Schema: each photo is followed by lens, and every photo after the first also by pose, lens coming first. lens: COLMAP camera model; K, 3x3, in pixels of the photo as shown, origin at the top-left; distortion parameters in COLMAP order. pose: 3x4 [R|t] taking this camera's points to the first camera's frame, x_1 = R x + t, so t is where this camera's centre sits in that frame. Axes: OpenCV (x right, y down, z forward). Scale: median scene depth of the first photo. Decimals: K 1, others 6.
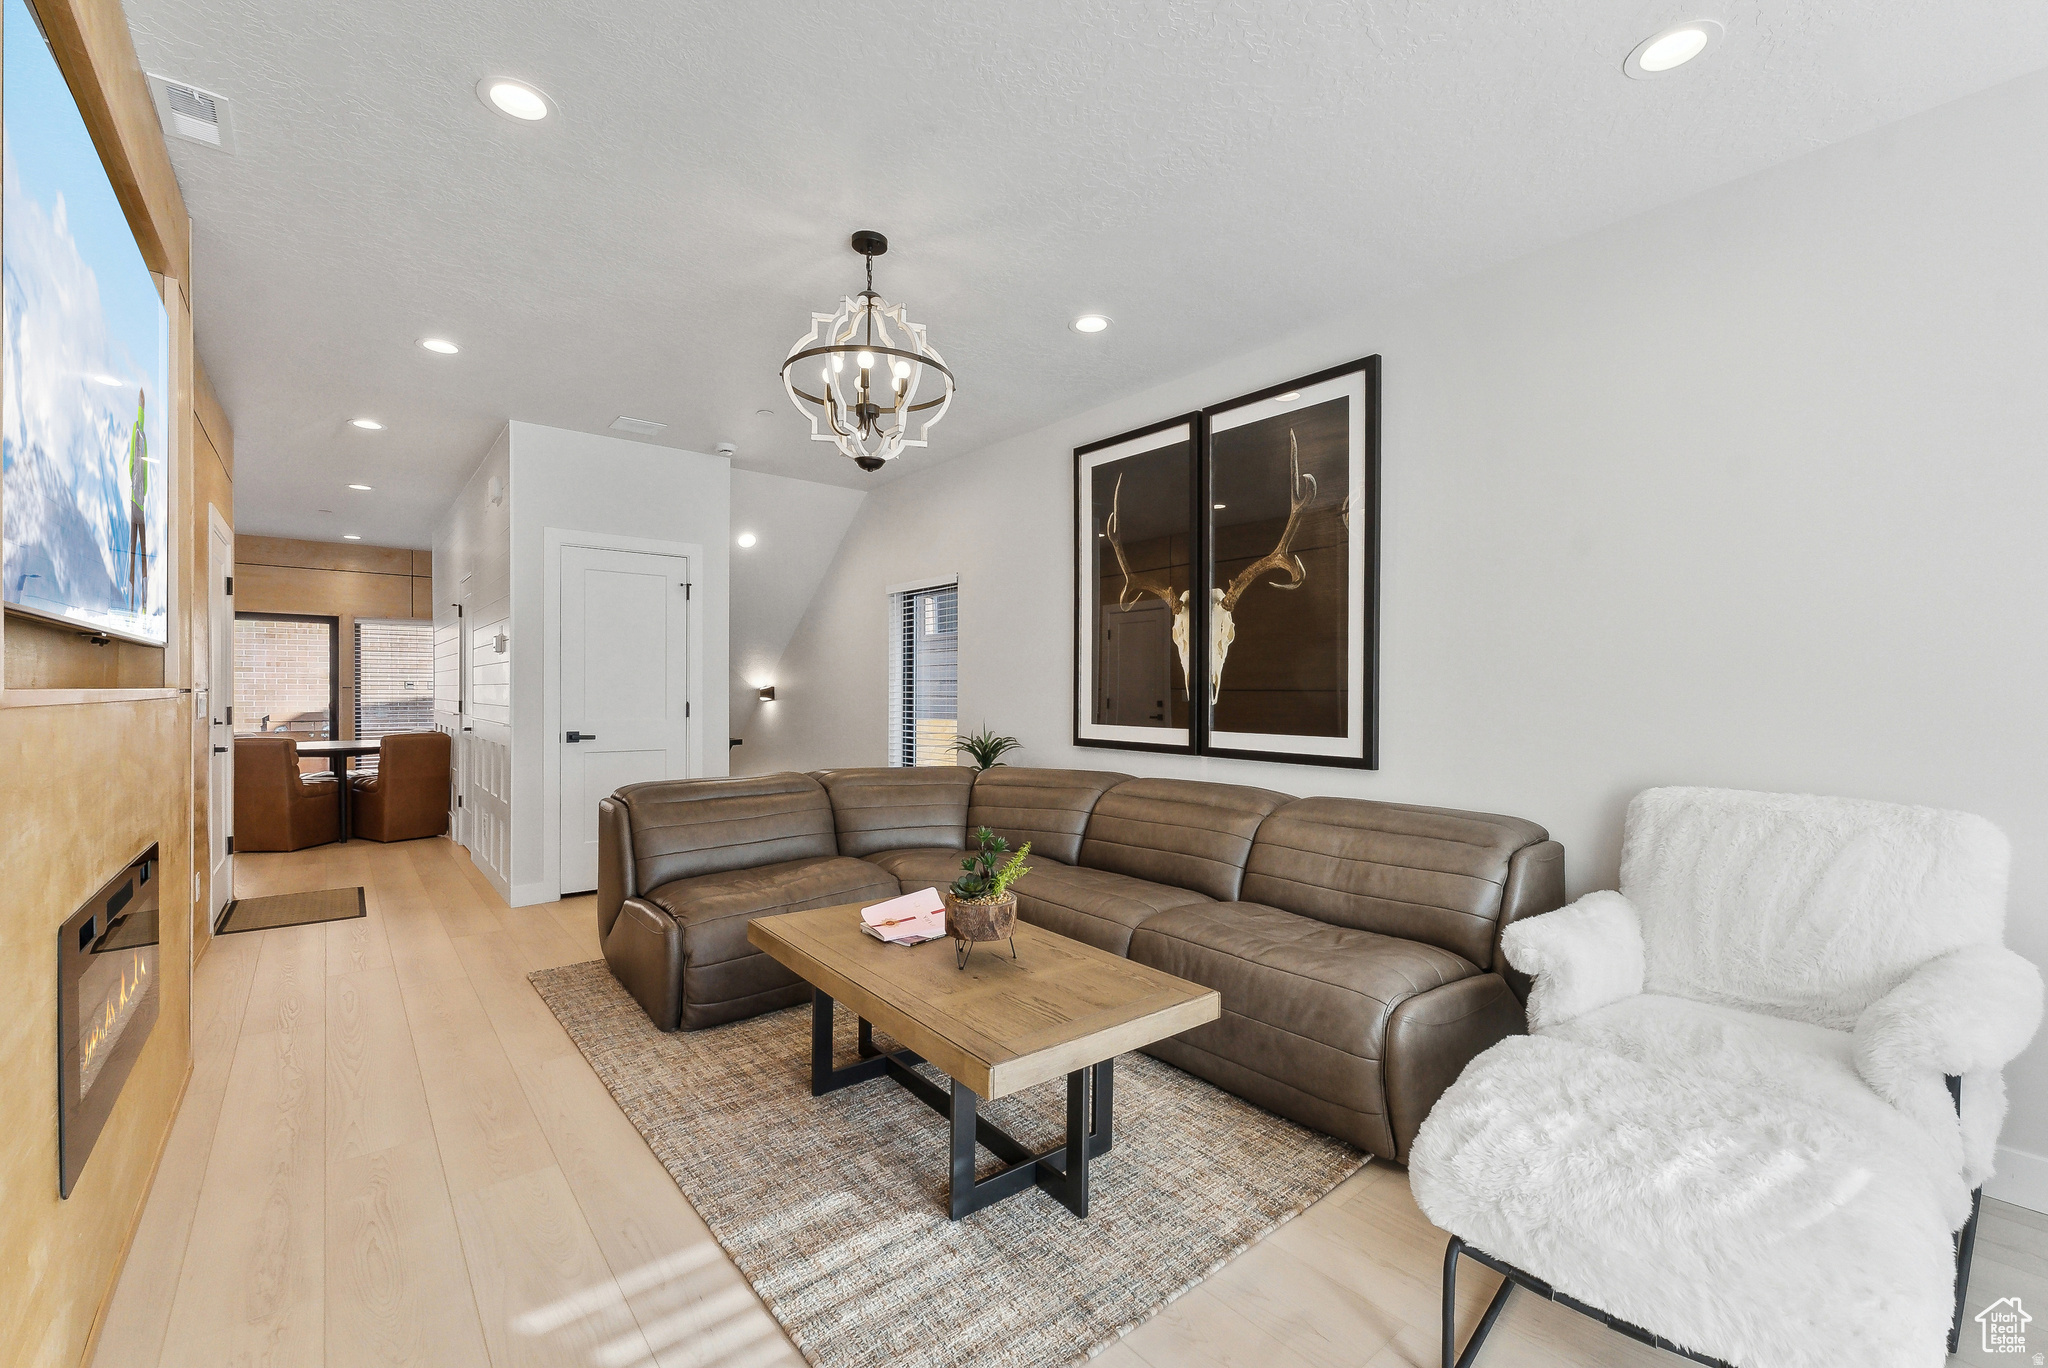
lens RADIAL K [[848.8, 0, 1026.4], [0, 848.8, 691.7], [0, 0, 1]] dist [0.000966, -0.000057]
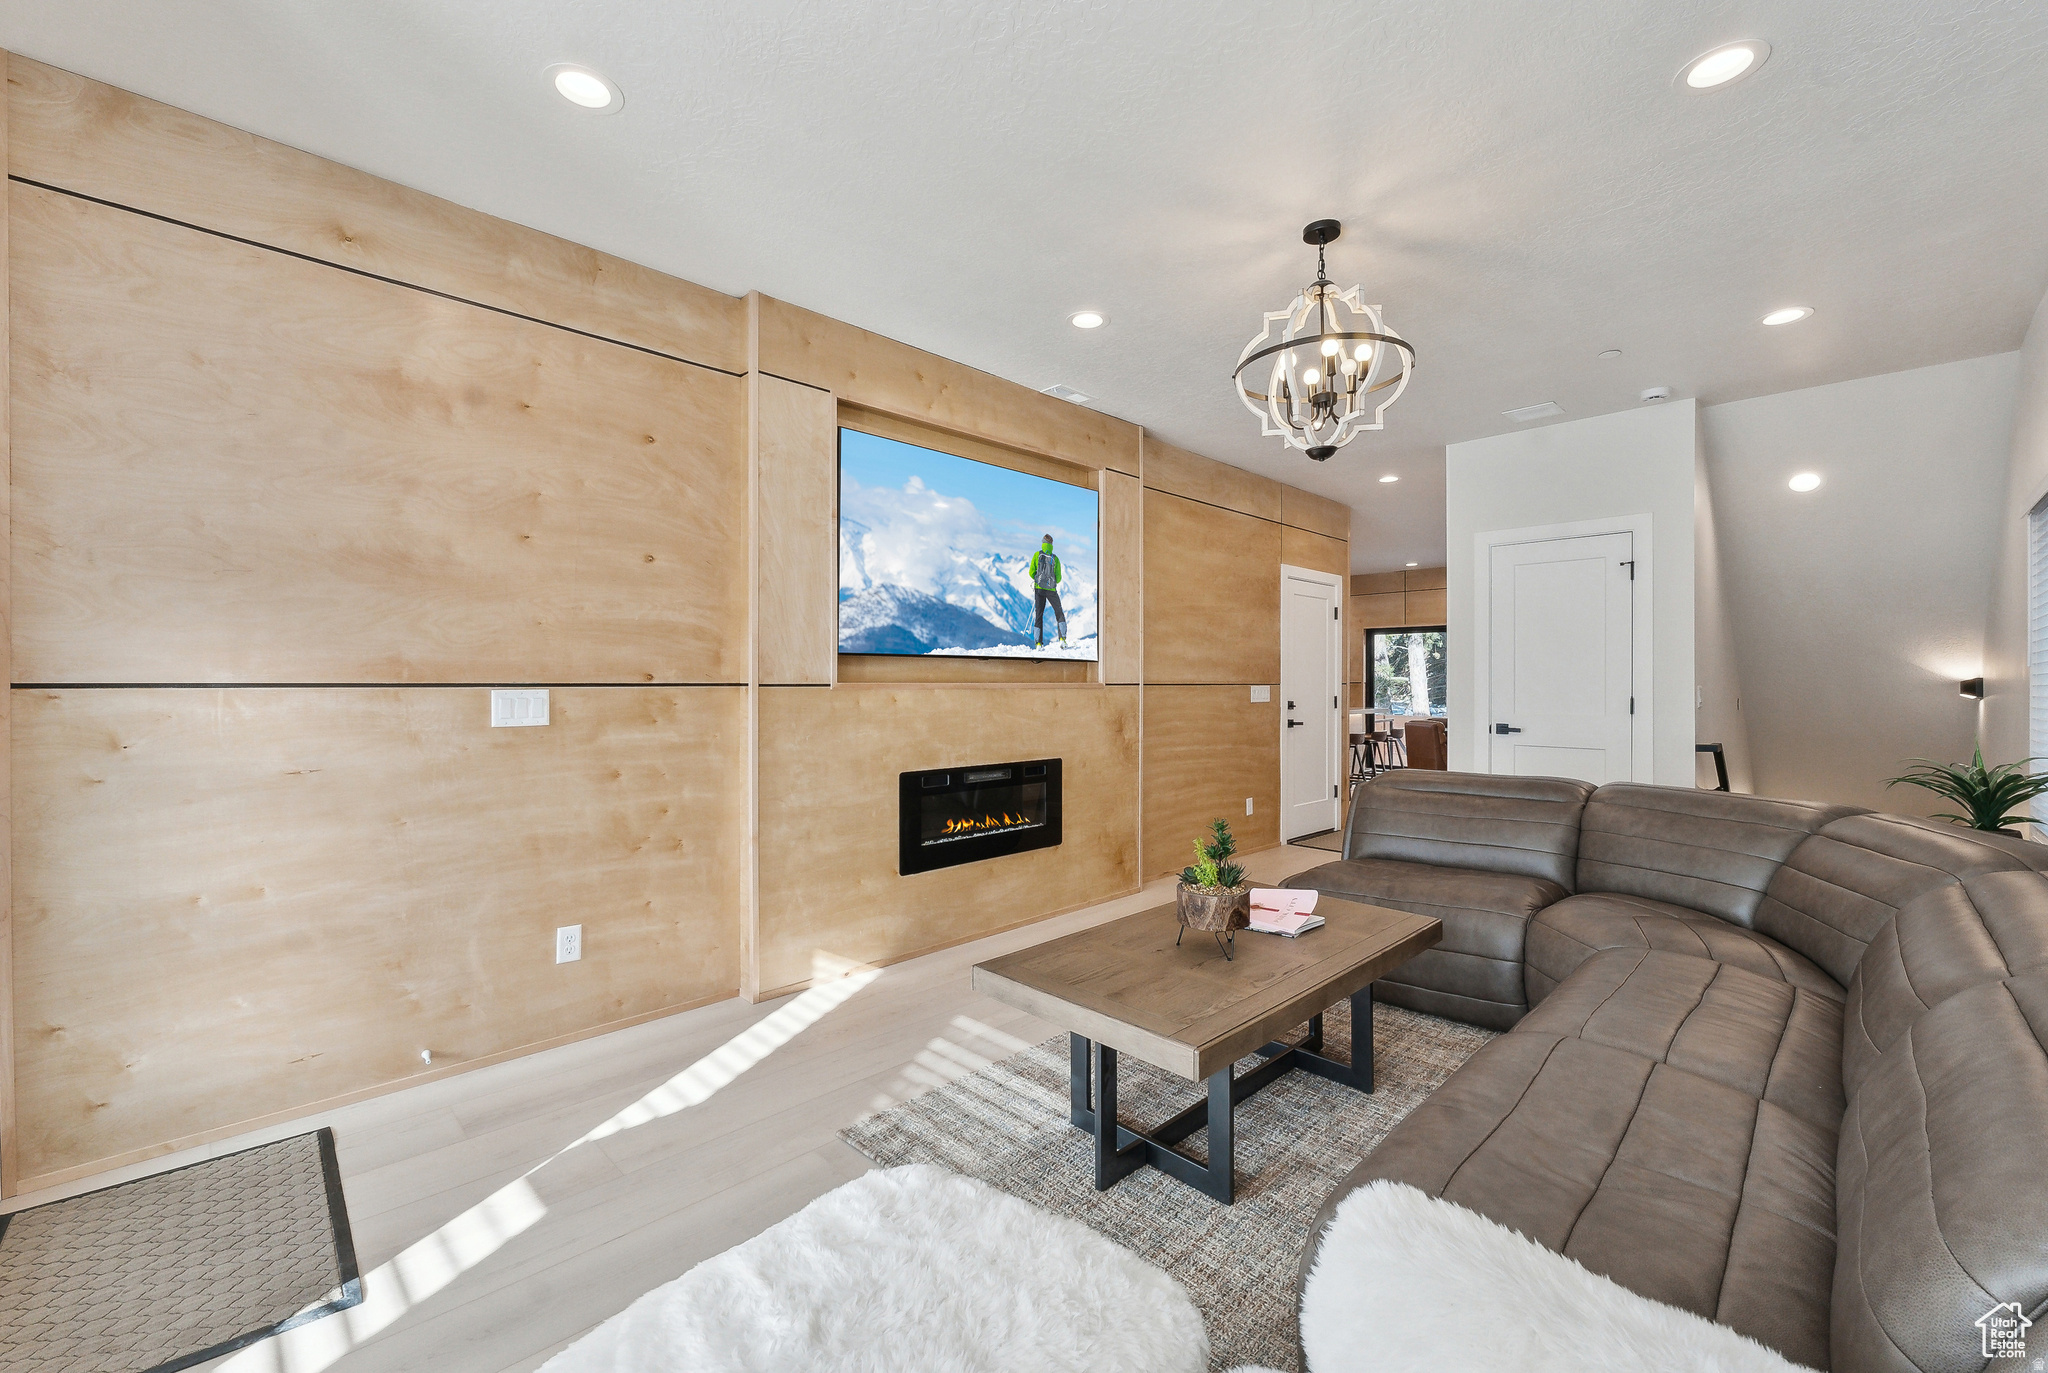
lens RADIAL K [[832.7, 0, 1020.3], [0, 832.7, 670.7], [0, 0, 1]] dist [0.001514, 0.000159]
pose [[0.095847, -0.019220, -0.995211, 0.571256], [-0.001618, 0.999809, -0.019465, 0.004079], [0.995395, 0.003476, 0.095797, 0.427202]]
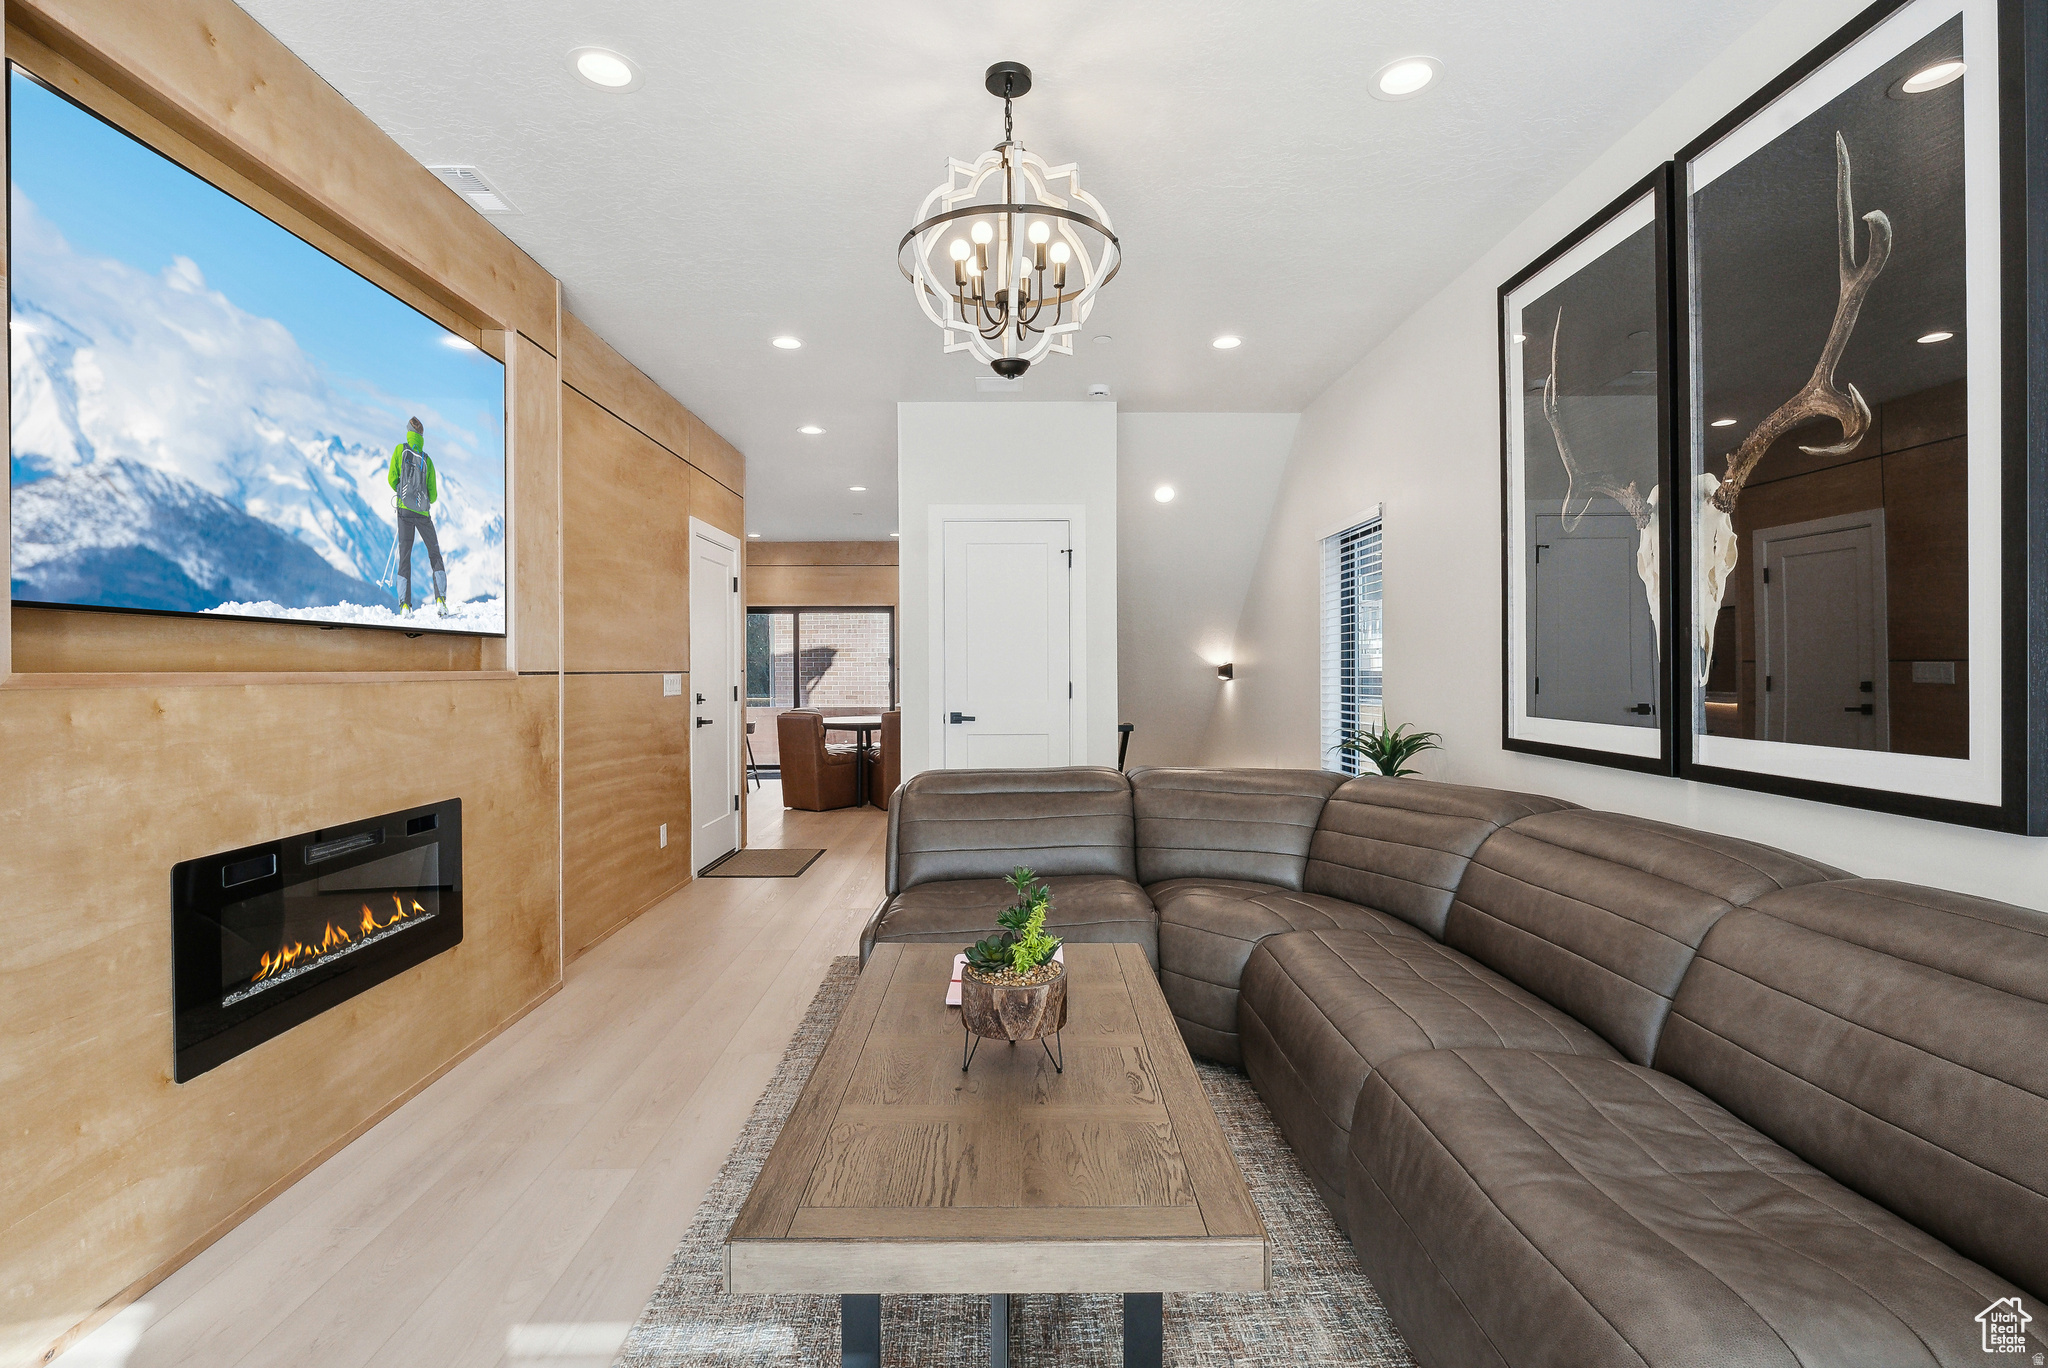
lens RADIAL K [[957.8, 0, 1020.4], [0, 957.8, 666.7], [0, 0, 1]] dist [-0.004066, -0.000335]
pose [[0.785777, -0.010411, -0.618423, 0.268029], [0.008023, 0.999946, -0.006641, 0.003563], [0.618458, 0.000256, 0.785818, 0.254281]]
